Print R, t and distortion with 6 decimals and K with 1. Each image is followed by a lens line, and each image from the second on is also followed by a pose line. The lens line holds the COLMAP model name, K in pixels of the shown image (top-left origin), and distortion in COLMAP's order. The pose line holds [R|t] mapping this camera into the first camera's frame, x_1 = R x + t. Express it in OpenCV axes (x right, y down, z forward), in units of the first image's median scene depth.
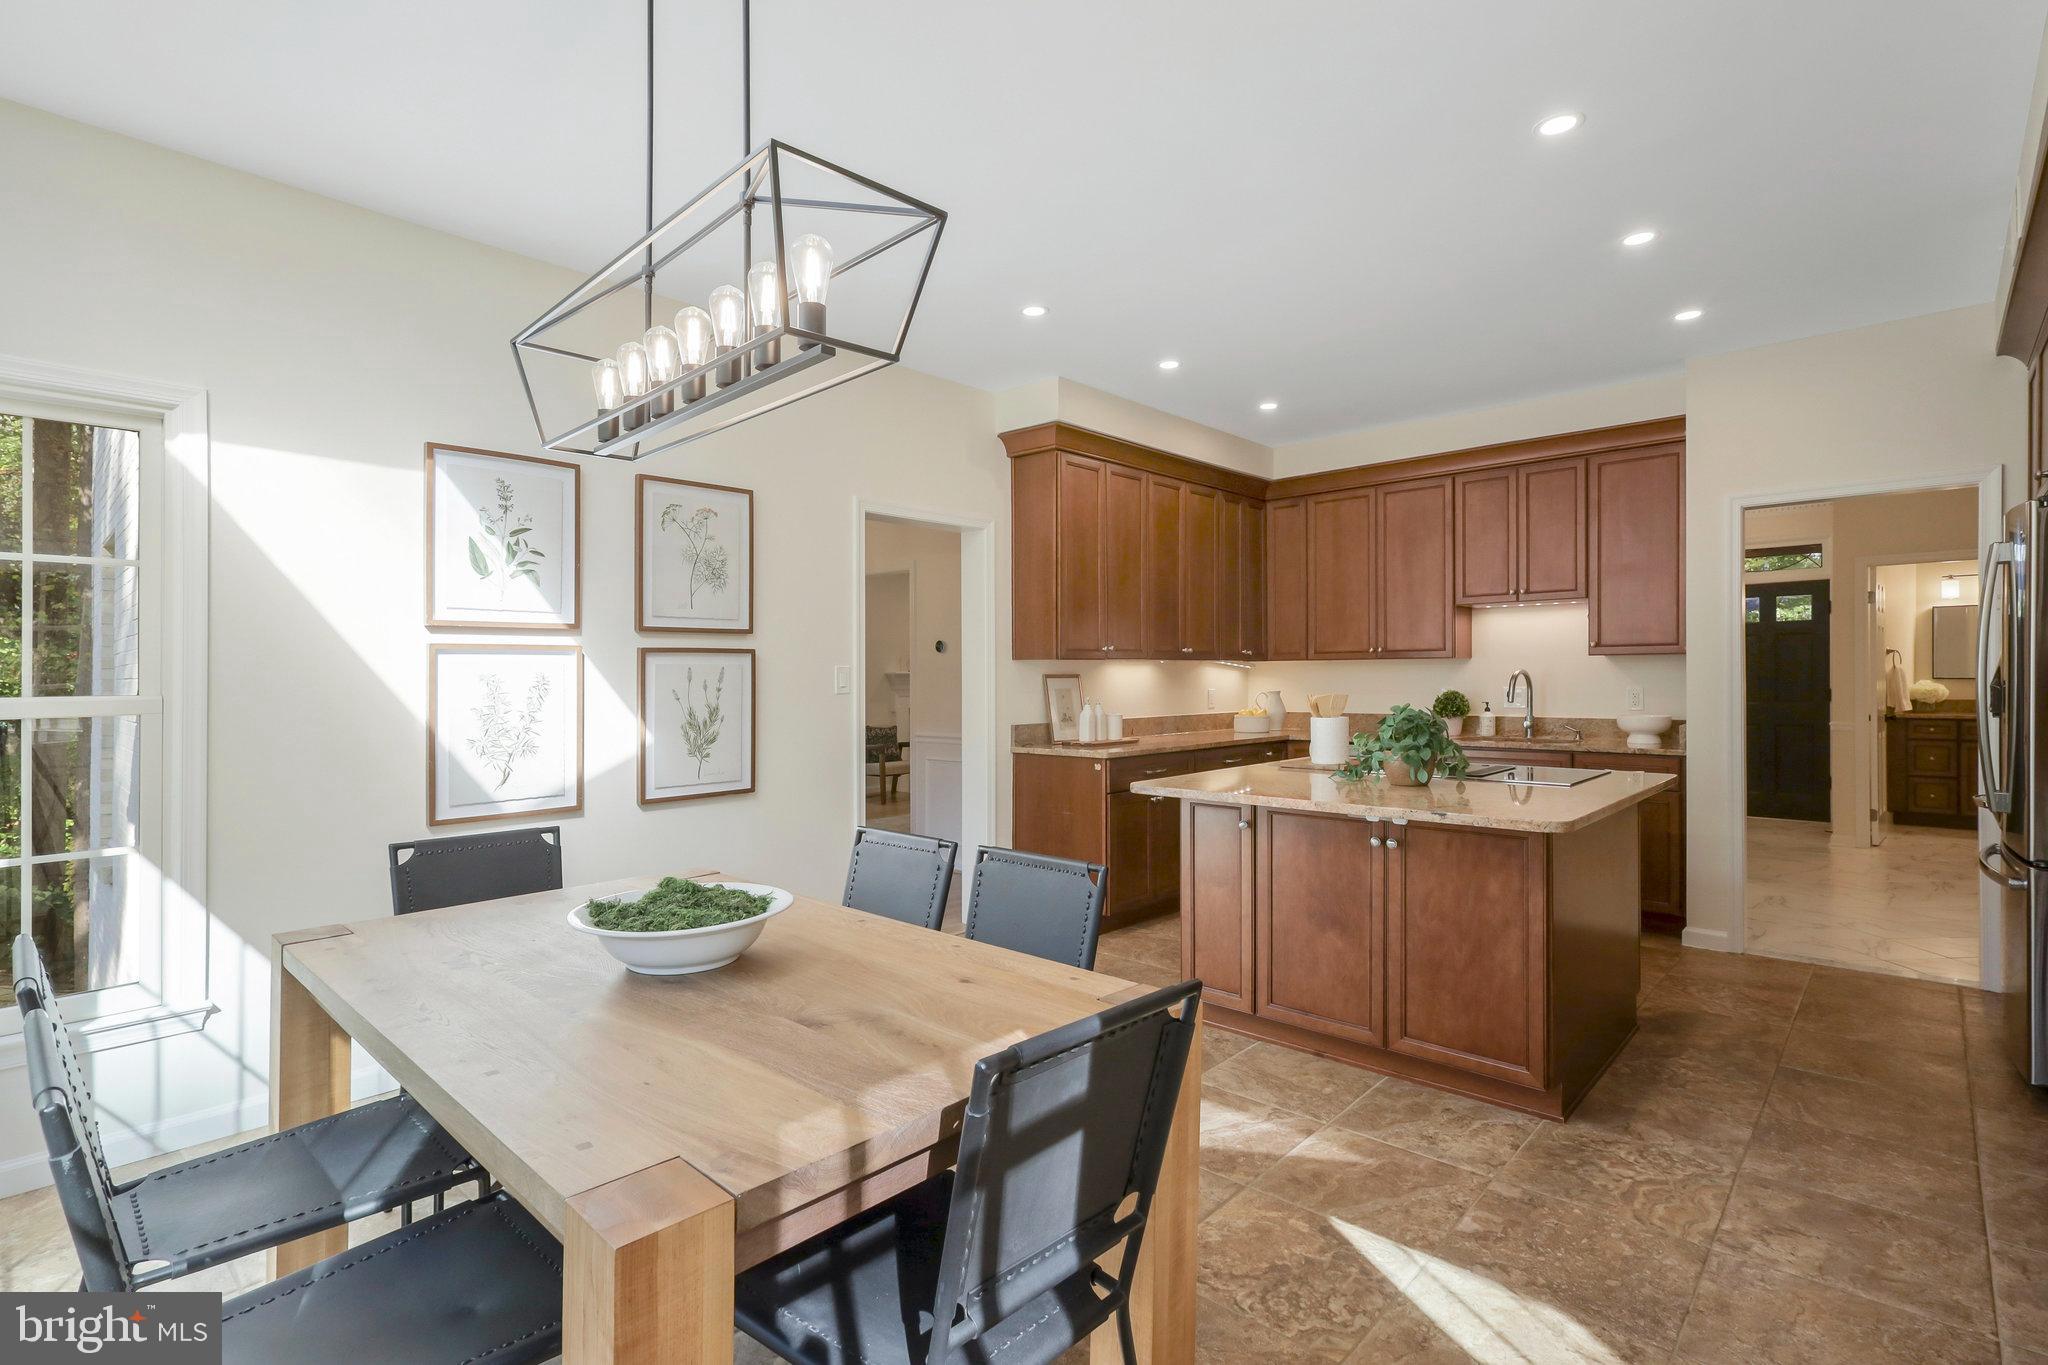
lens RADIAL K [[973.5, 0, 1033.0], [0, 973.5, 674.3], [0, 0, 1]] dist [0.002876, -0.000394]
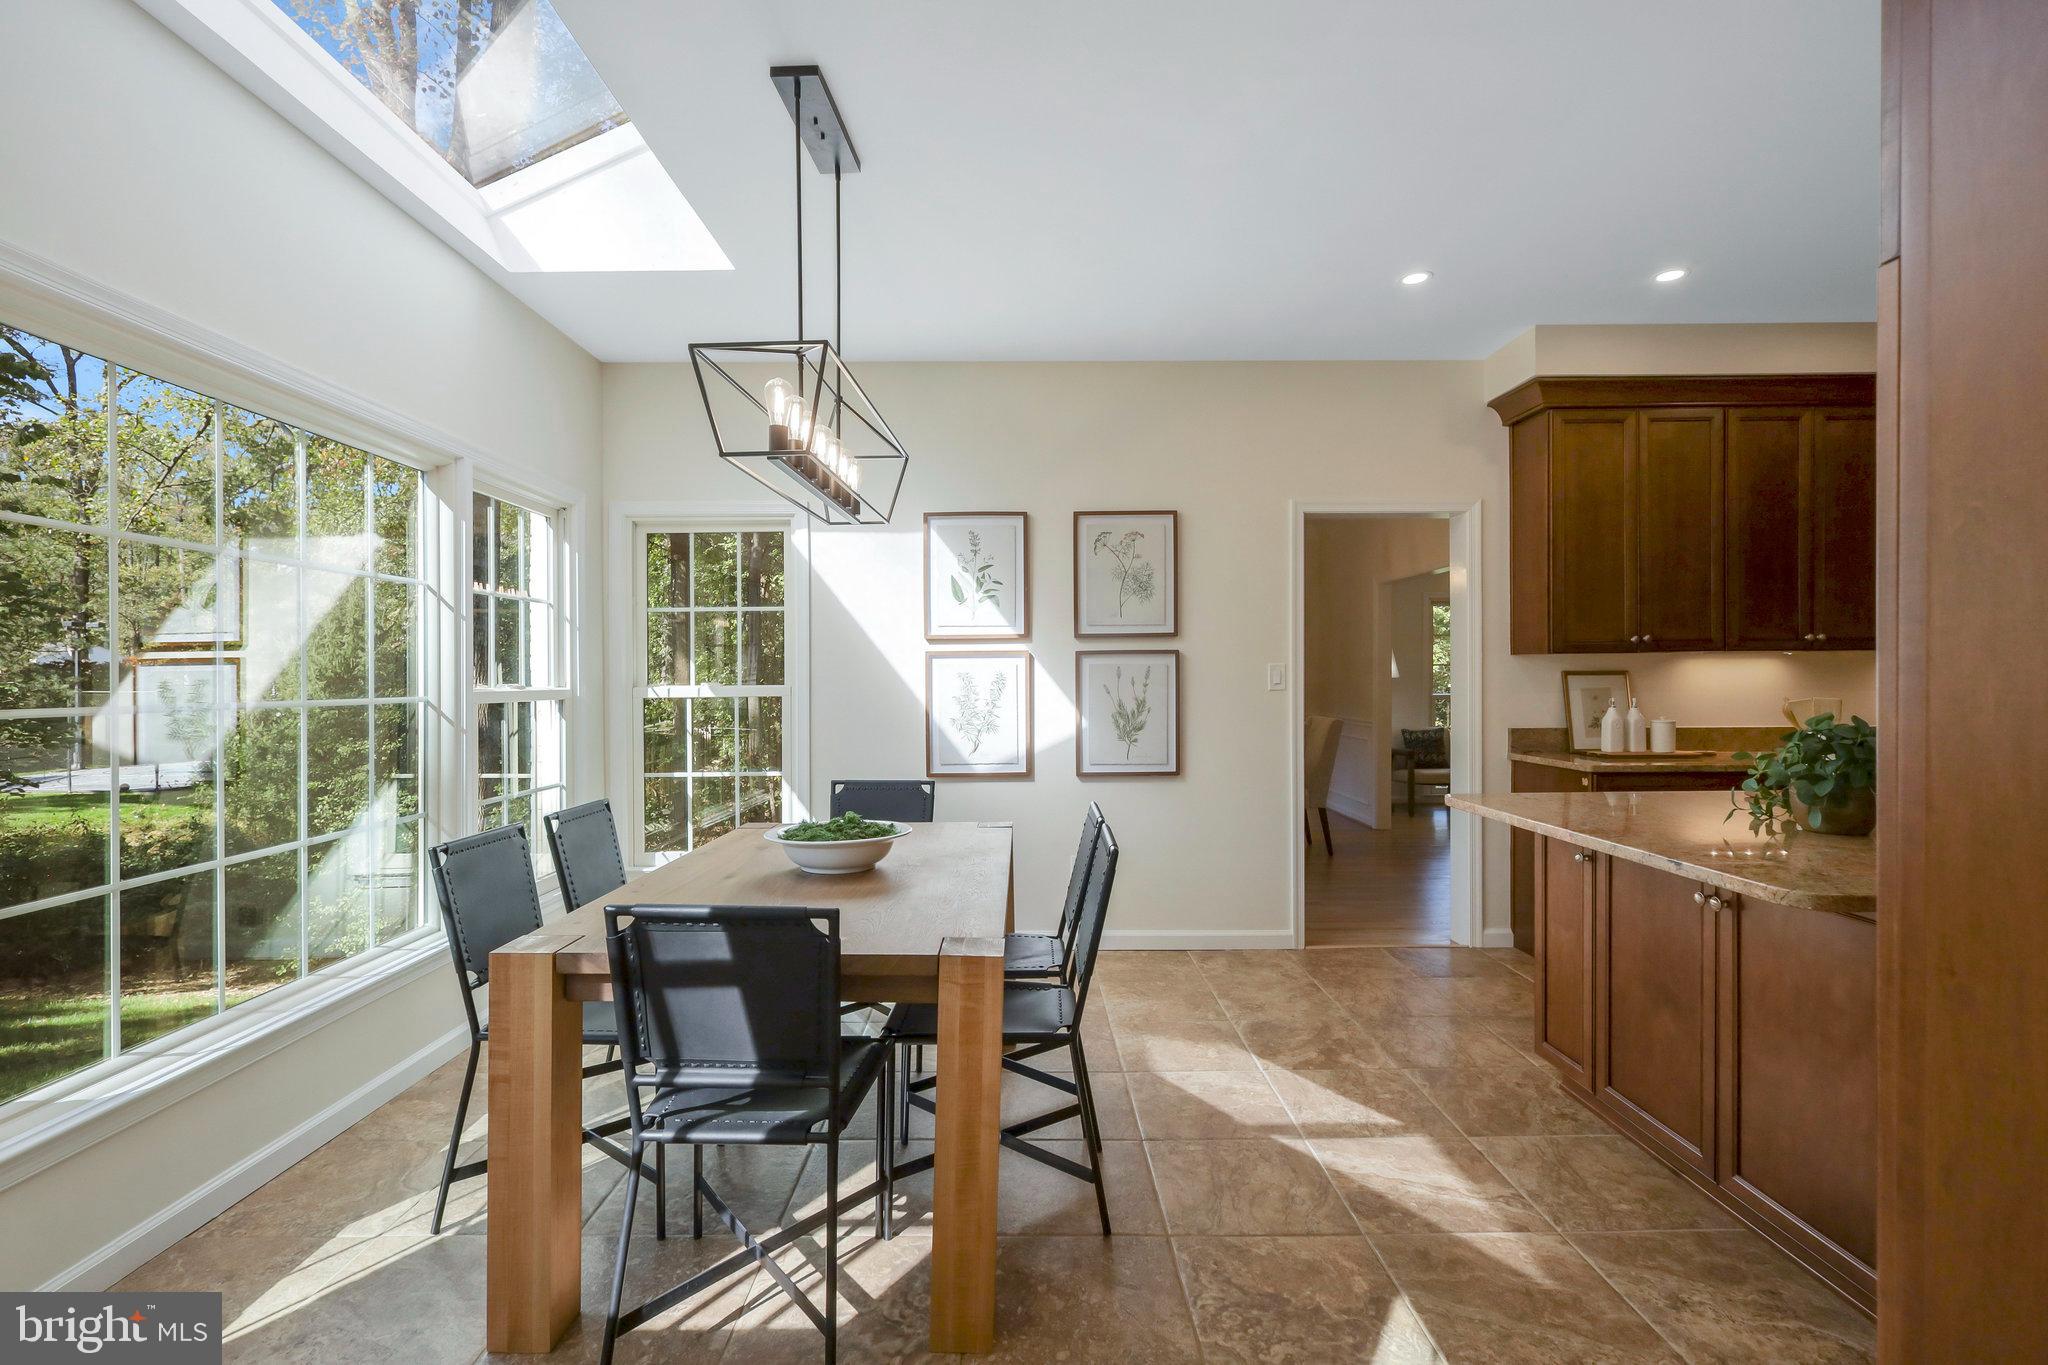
lens RADIAL K [[973.5, 0, 1038.5], [0, 973.5, 682.7], [0, 0, 1]] dist [0.002876, -0.000394]
pose [[0.678127, 0.006347, -0.734918, 0.480224], [0.002928, 0.999931, 0.011337, -0.000689], [0.734939, -0.009839, 0.678062, 0.117230]]
